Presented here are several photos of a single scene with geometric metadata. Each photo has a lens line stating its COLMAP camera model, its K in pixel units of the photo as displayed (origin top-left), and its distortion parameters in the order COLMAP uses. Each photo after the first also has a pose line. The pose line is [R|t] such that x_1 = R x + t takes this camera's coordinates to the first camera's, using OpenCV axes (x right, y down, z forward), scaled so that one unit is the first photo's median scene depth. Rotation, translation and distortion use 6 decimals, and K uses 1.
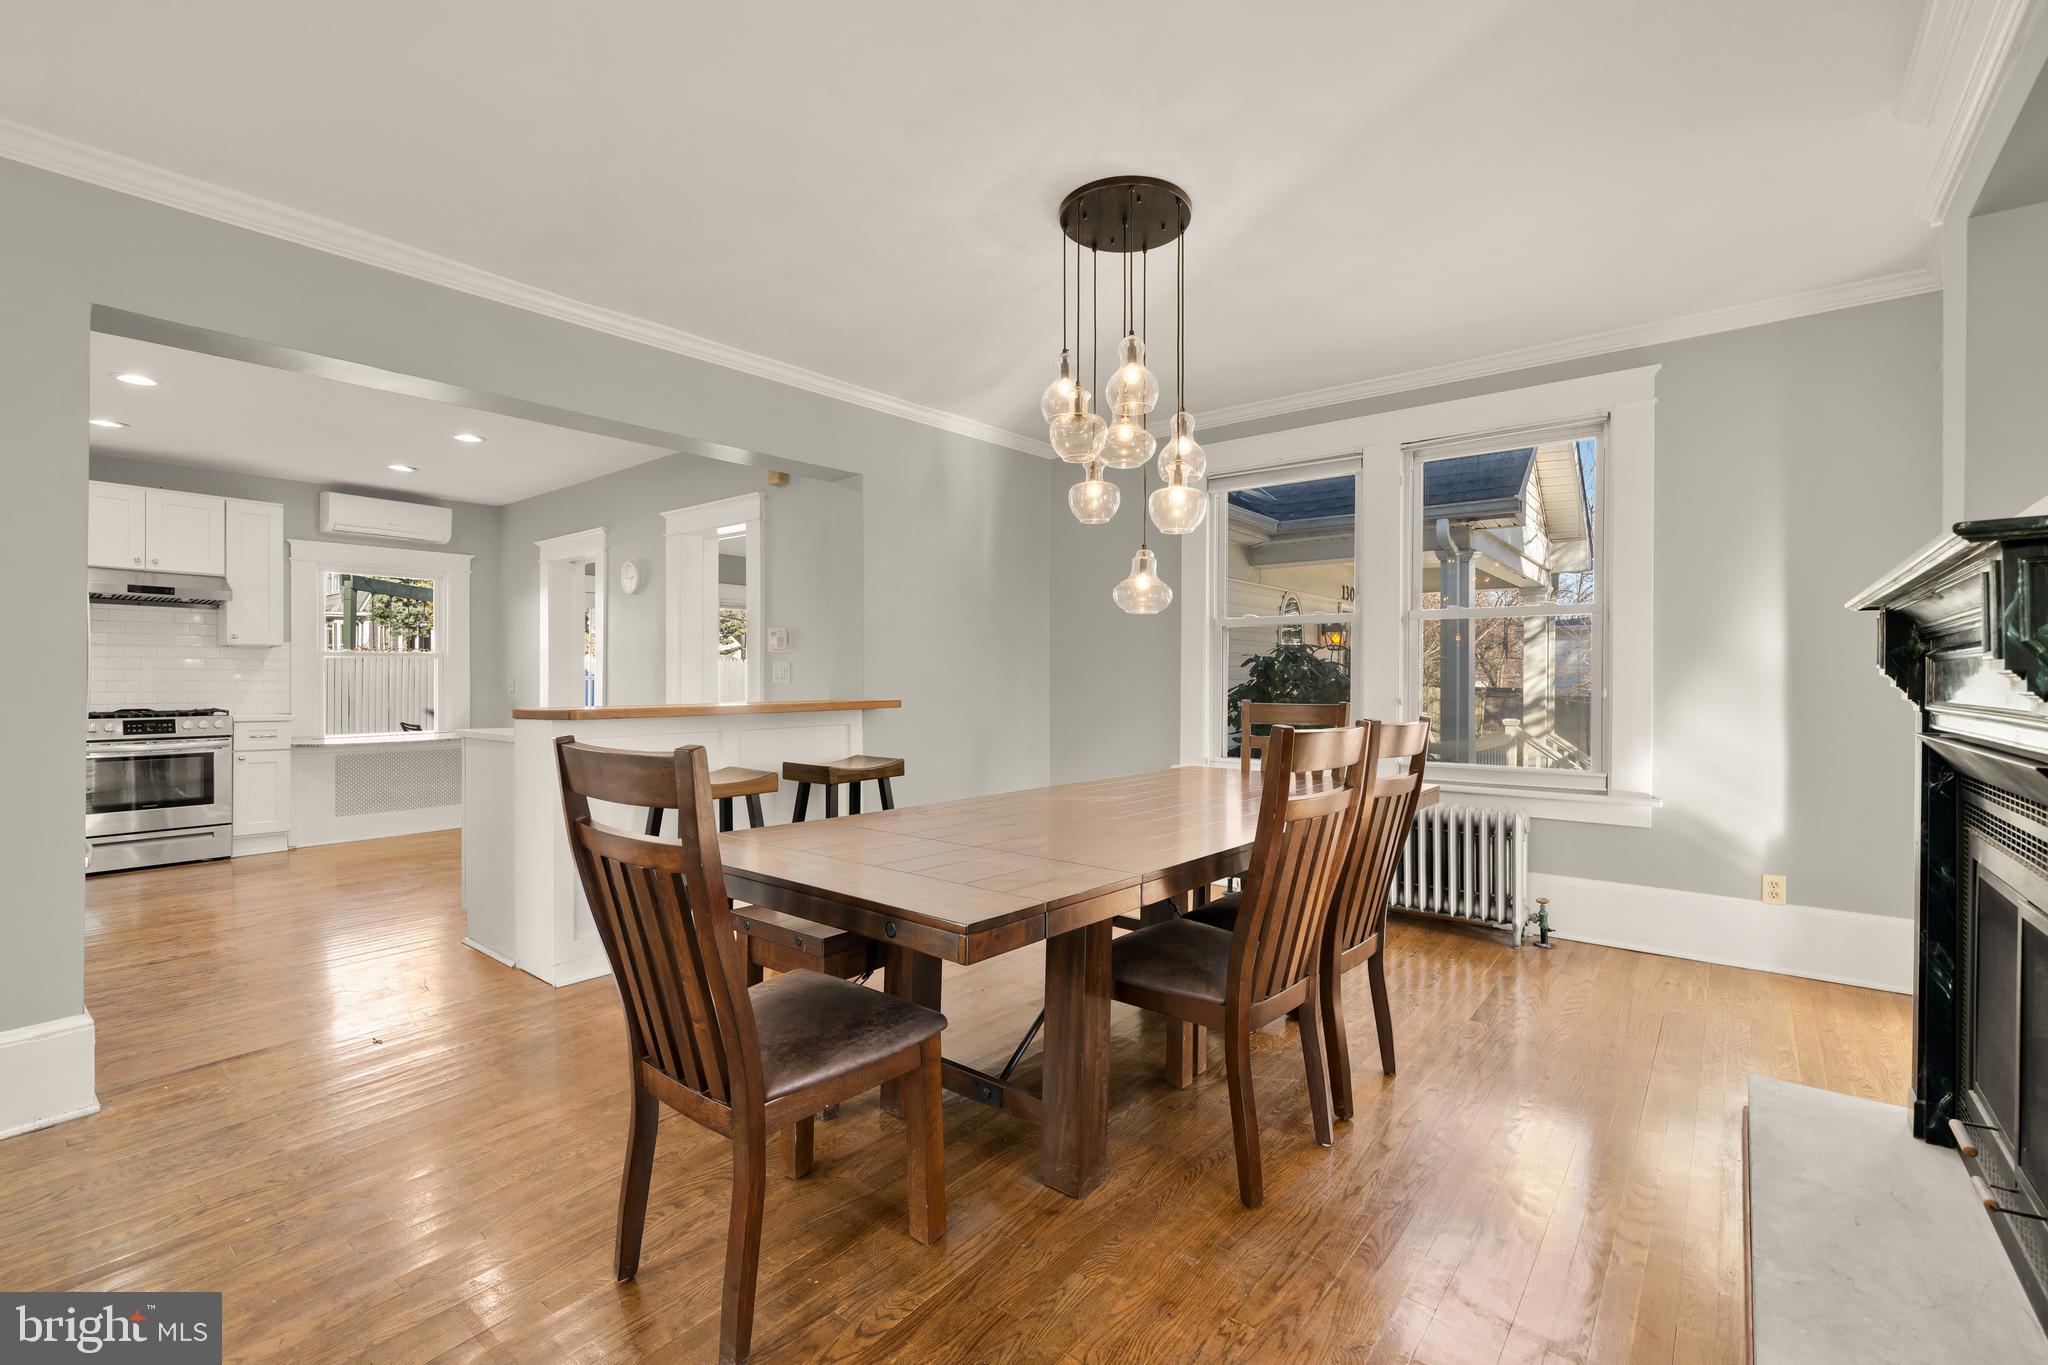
lens RADIAL K [[882.4, 0, 1025.0], [0, 882.4, 682.5], [0, 0, 1]] dist [-0.002890, 0.002007]
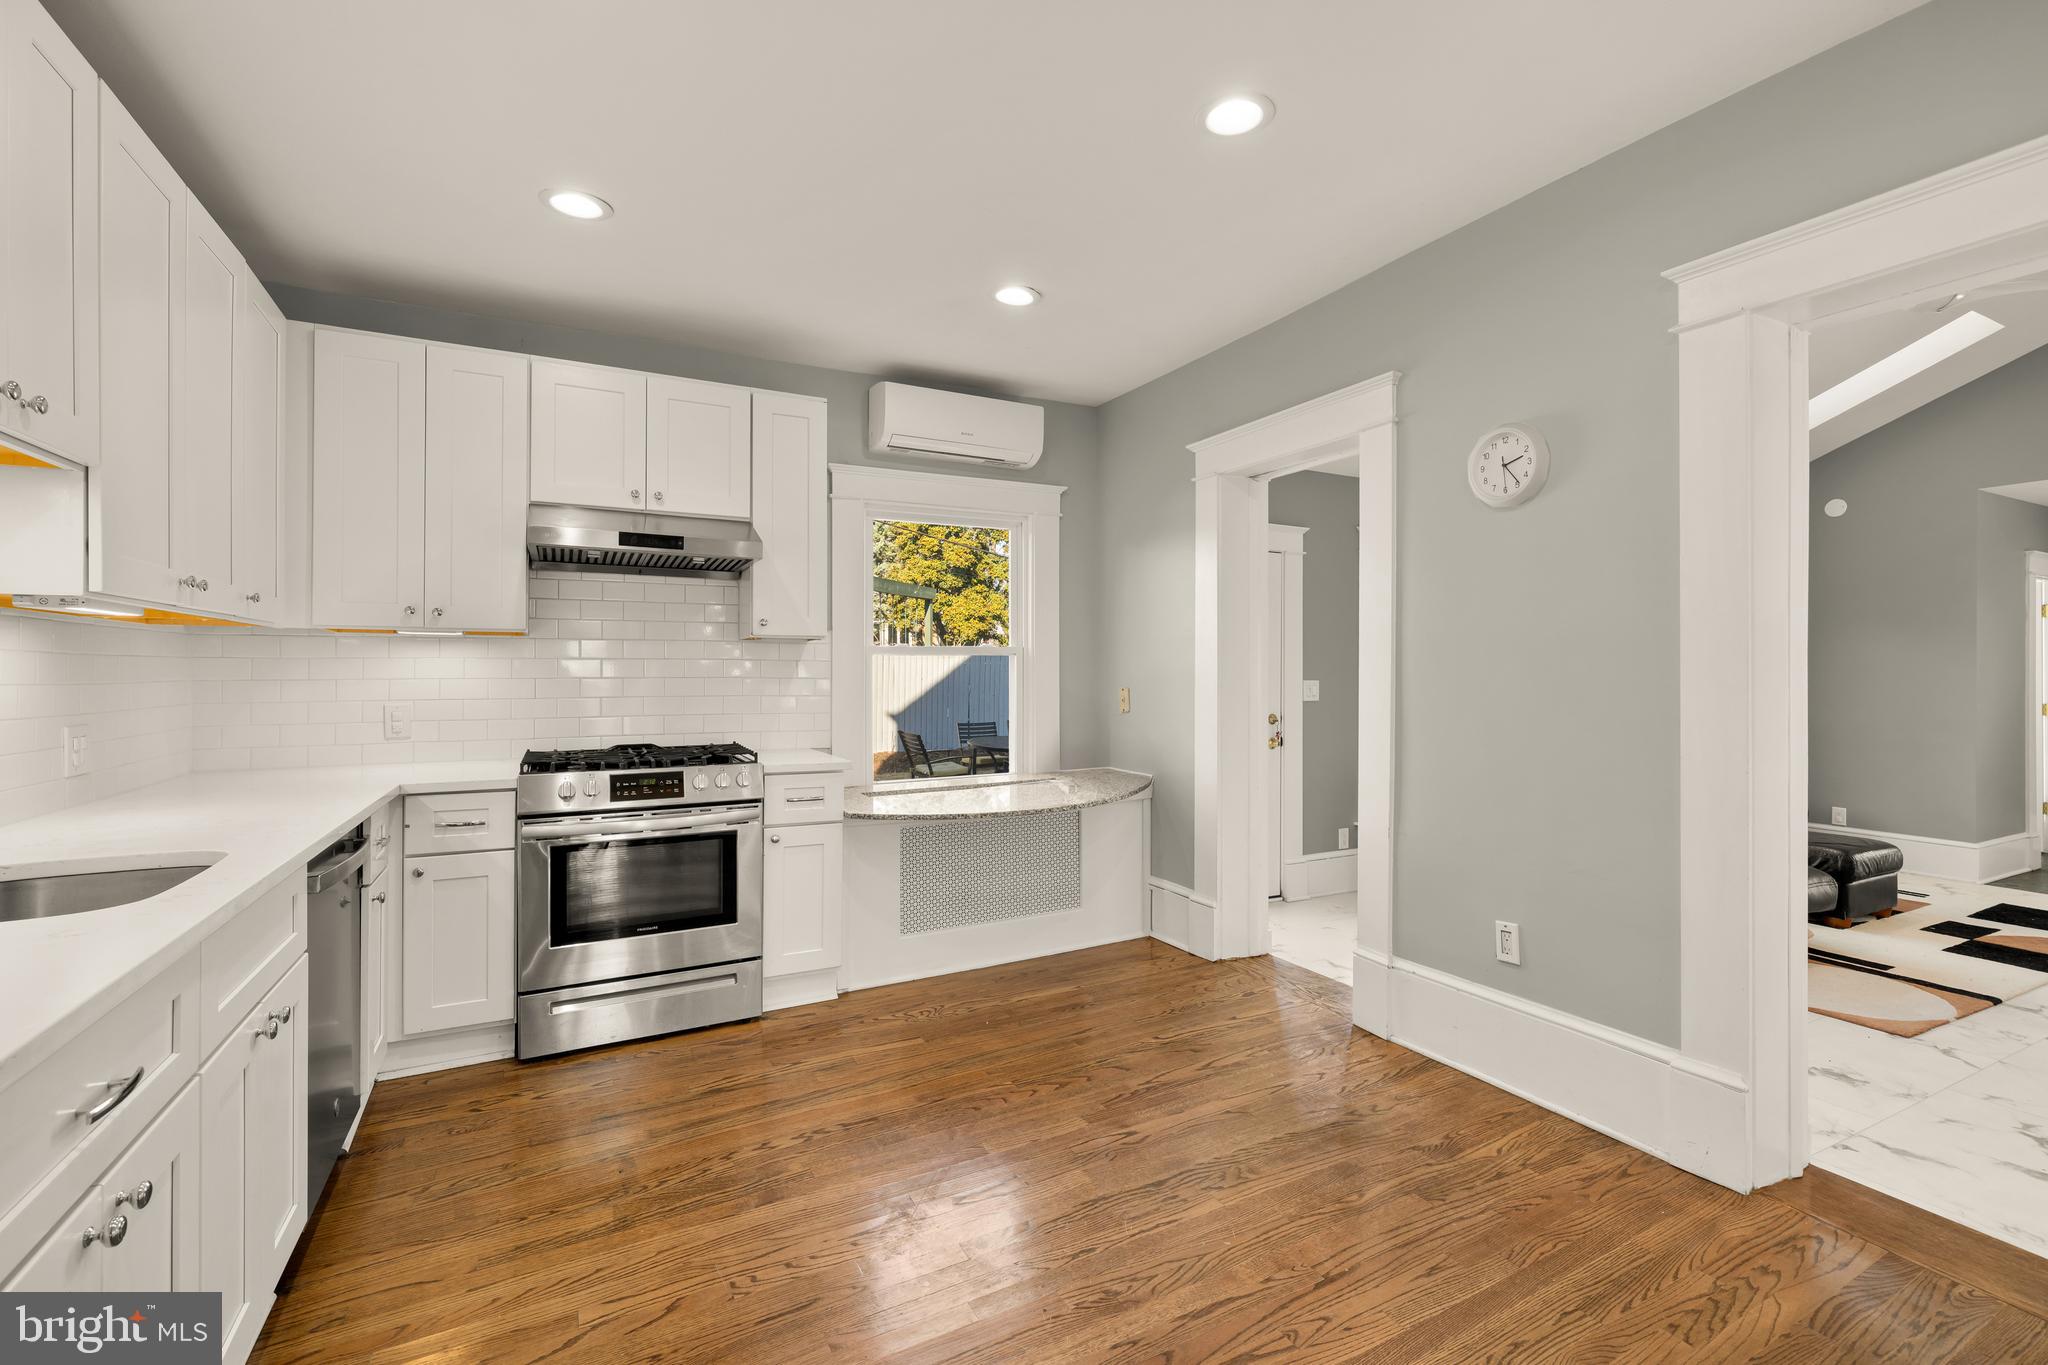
lens RADIAL K [[882.4, 0, 1030.9], [0, 882.4, 671.0], [0, 0, 1]] dist [-0.002890, 0.002007]
pose [[0.918071, -0.000925, -0.396415, -0.523557], [-0.000513, 0.999994, -0.003522, -0.018892], [0.396415, 0.003437, 0.918065, 0.556321]]
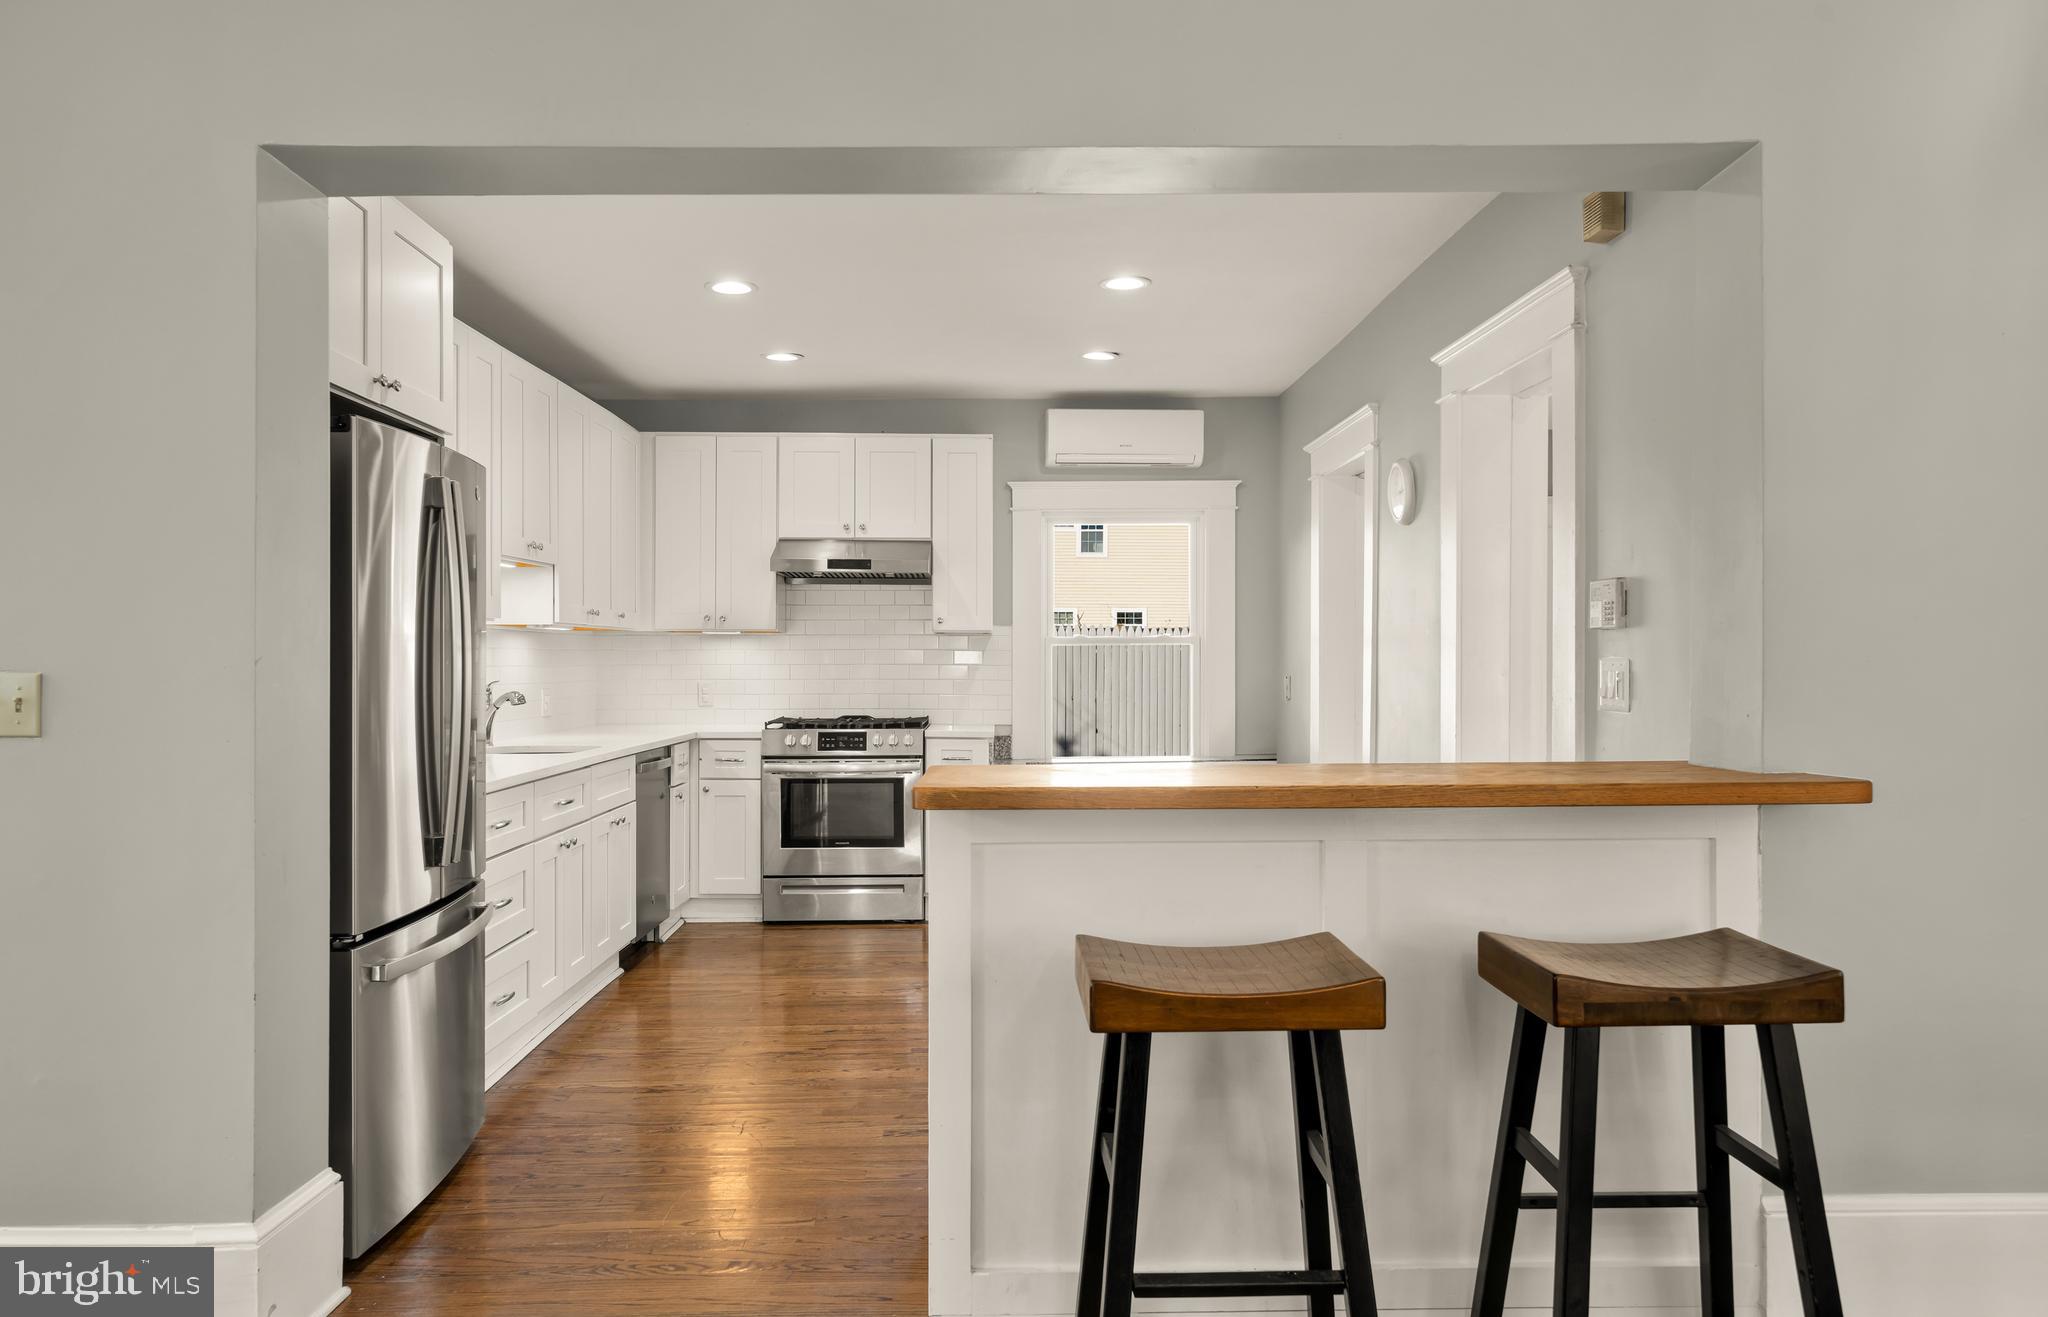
lens RADIAL K [[1376.8, 0, 1039.2], [0, 1376.8, 663.0], [0, 0, 1]] dist [0.002734, -0.002637]
pose [[0.646704, 0.003028, -0.762735, 0.040885], [-0.001687, 0.999995, 0.002540, -0.020475], [0.762739, -0.000356, 0.646706, 0.330918]]
